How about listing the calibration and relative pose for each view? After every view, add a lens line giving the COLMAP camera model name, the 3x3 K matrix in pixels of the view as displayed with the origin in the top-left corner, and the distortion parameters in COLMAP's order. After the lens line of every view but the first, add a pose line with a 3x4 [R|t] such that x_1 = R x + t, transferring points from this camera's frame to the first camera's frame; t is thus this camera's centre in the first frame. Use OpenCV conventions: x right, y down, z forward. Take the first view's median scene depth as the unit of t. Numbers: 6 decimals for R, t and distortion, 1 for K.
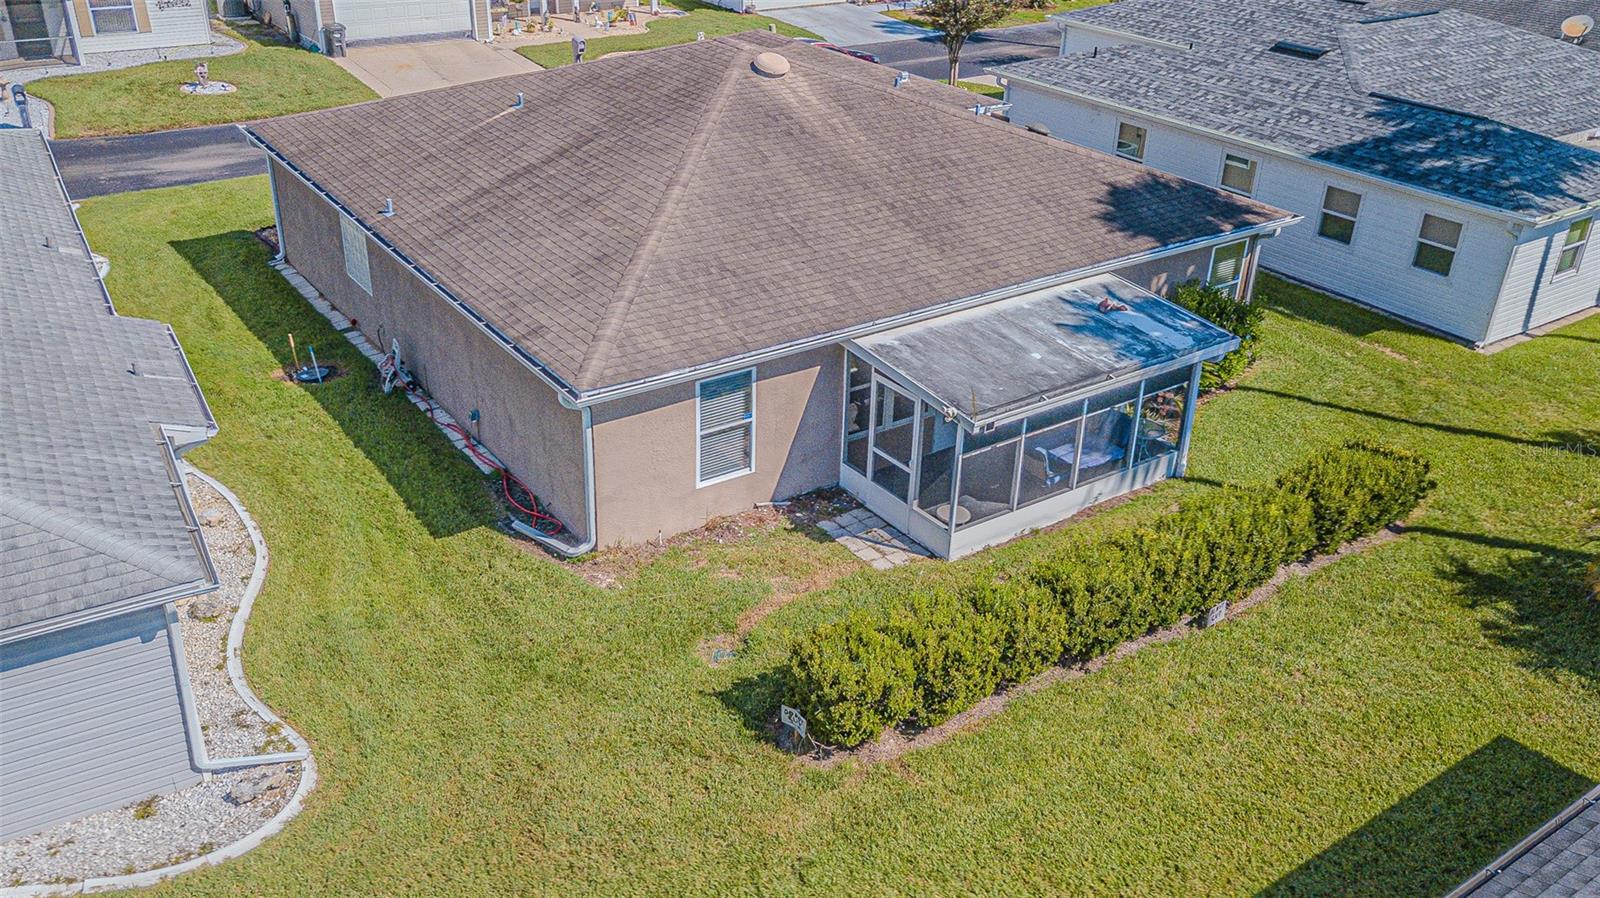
lens RADIAL K [[1316.7, 0, 781.8], [0, 1316.7, 452.0], [0, 0, 1]] dist [0.007909, 0.019720]
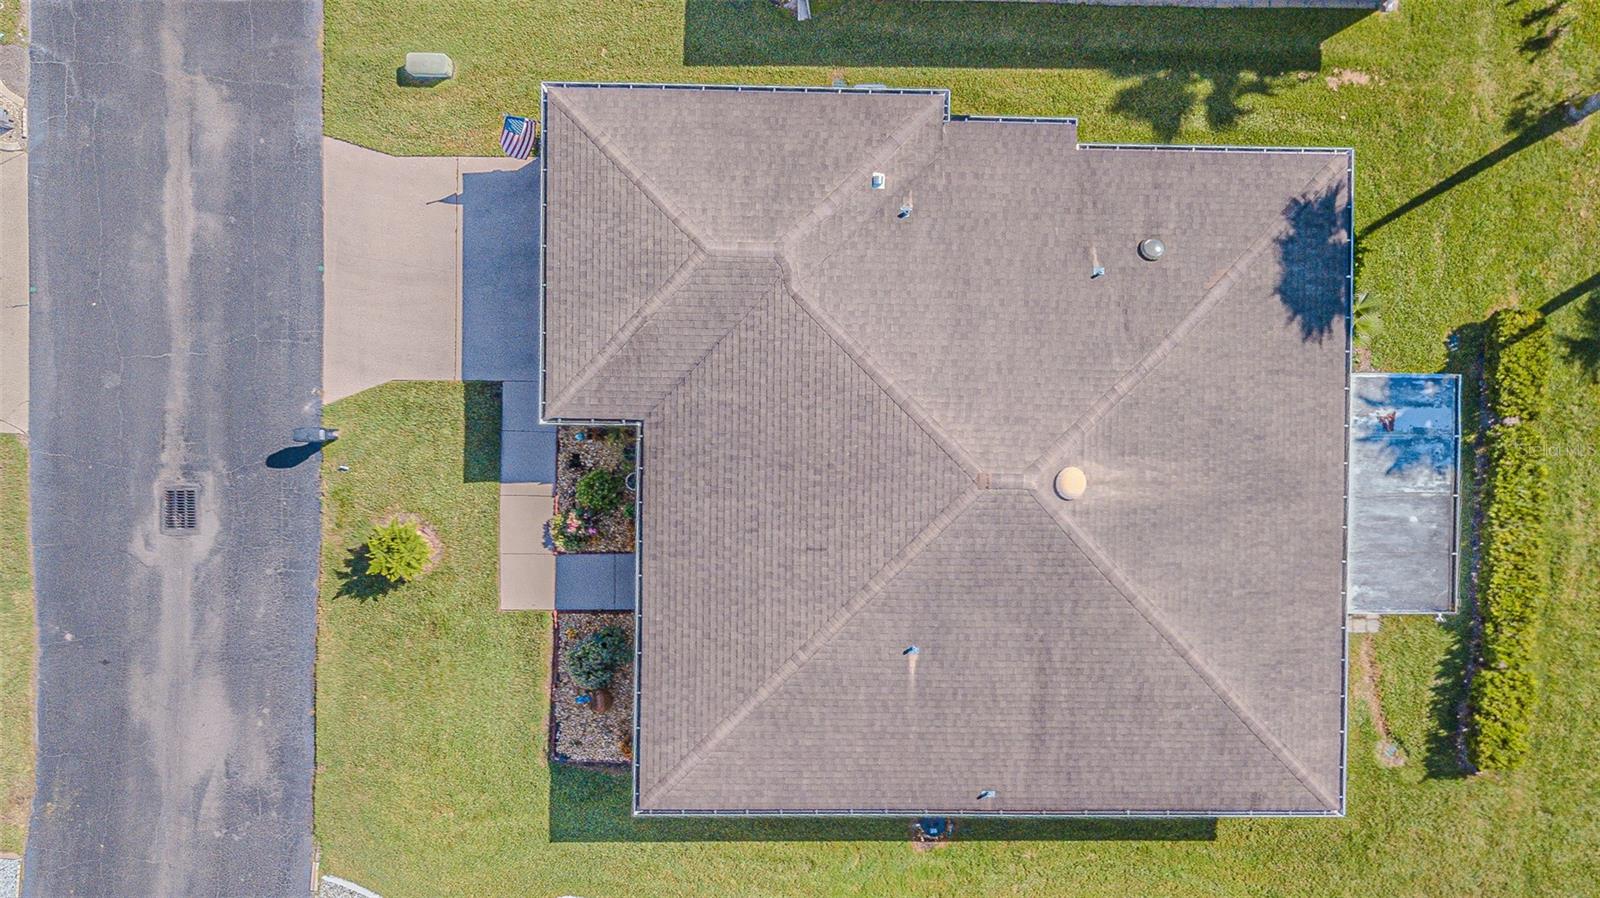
lens RADIAL K [[1530.5, 0, 801.5], [0, 1530.5, 447.9], [0, 0, 1]] dist [0.003888, 0.006840]
pose [[0.573484, -0.818952, -0.020793, -0.105889], [0.386573, 0.248152, 0.888246, -1.838946], [-0.722272, -0.517434, 0.458896, 0.686376]]
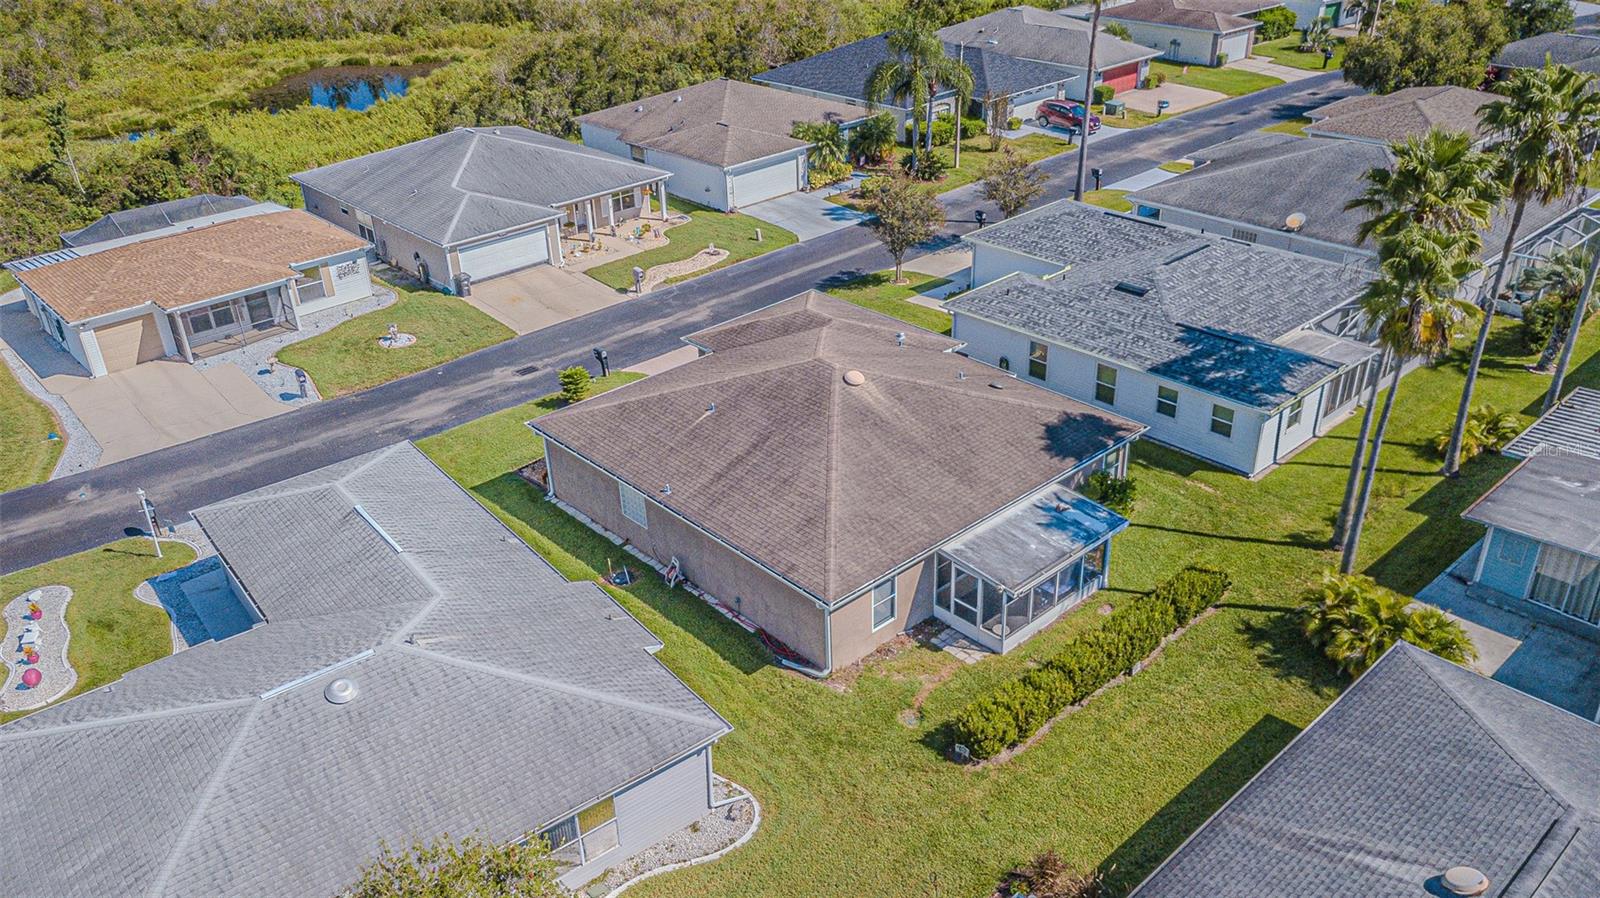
lens RADIAL K [[1195.1, 0, 777.2], [0, 1195.1, 450.3], [0, 0, 1]] dist [0.001415, 0.000844]
pose [[0.990651, -0.115266, 0.072970, -0.287065], [0.115029, 0.993334, 0.007448, -0.258175], [-0.073342, 0.001015, 0.997306, -0.732352]]
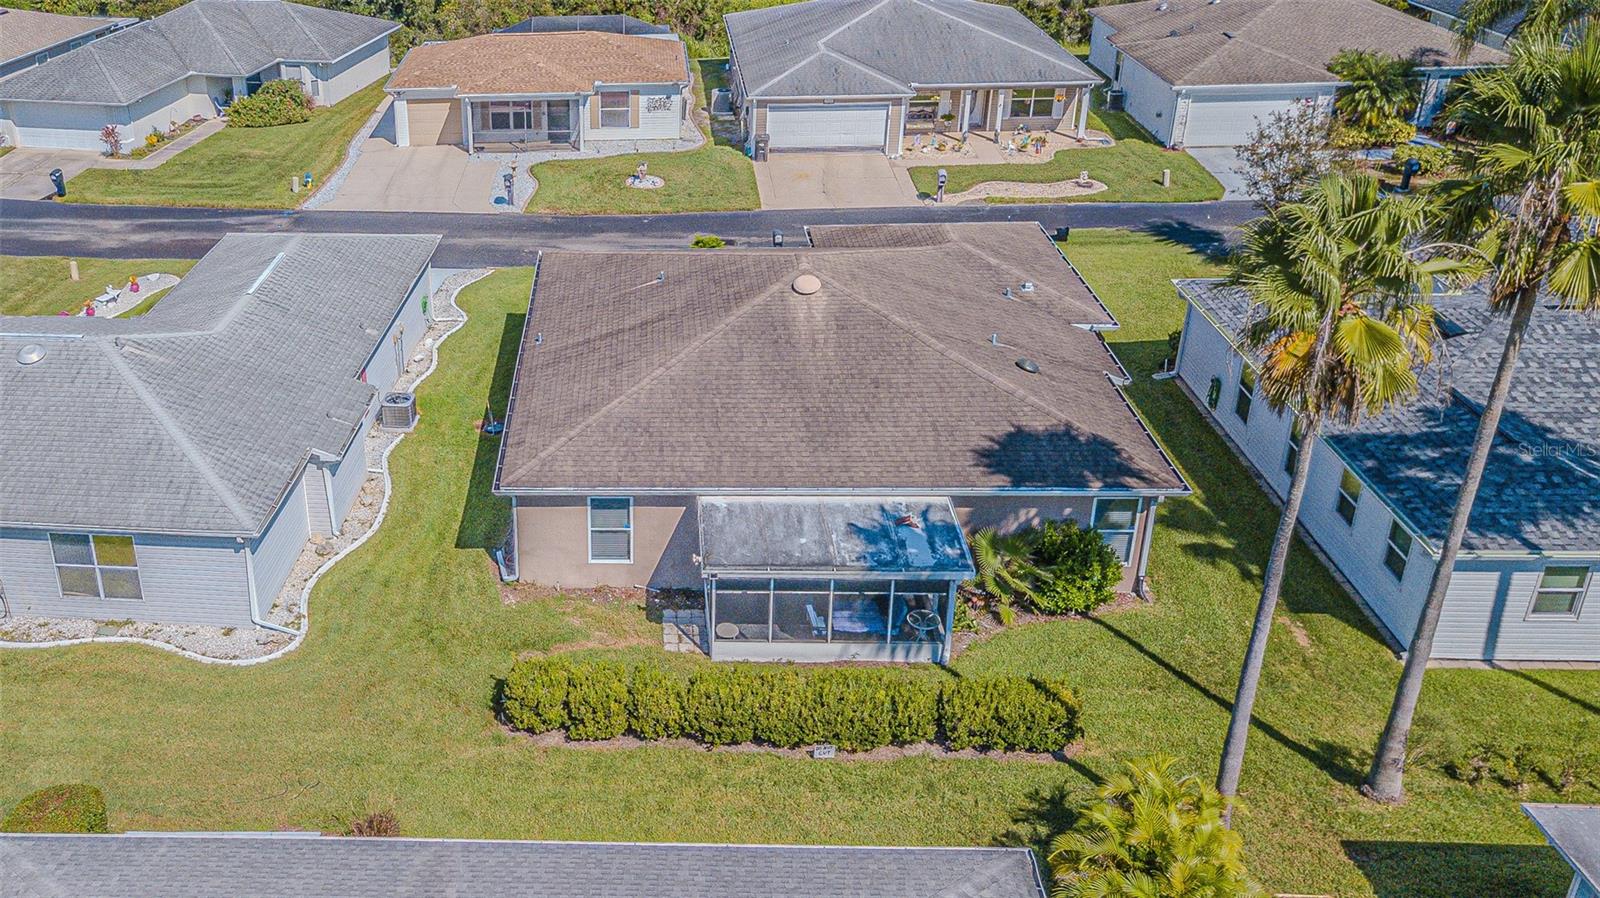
lens RADIAL K [[1415.5, 0, 558.8], [0, 1415.5, 383.0], [0, 0, 1]] dist [0.028656, -0.020672]
pose [[0.788024, 0.209437, -0.578925, 0.777257], [-0.243624, 0.969680, 0.019182, -0.188972], [0.565389, 0.125925, 0.815155, -0.386736]]
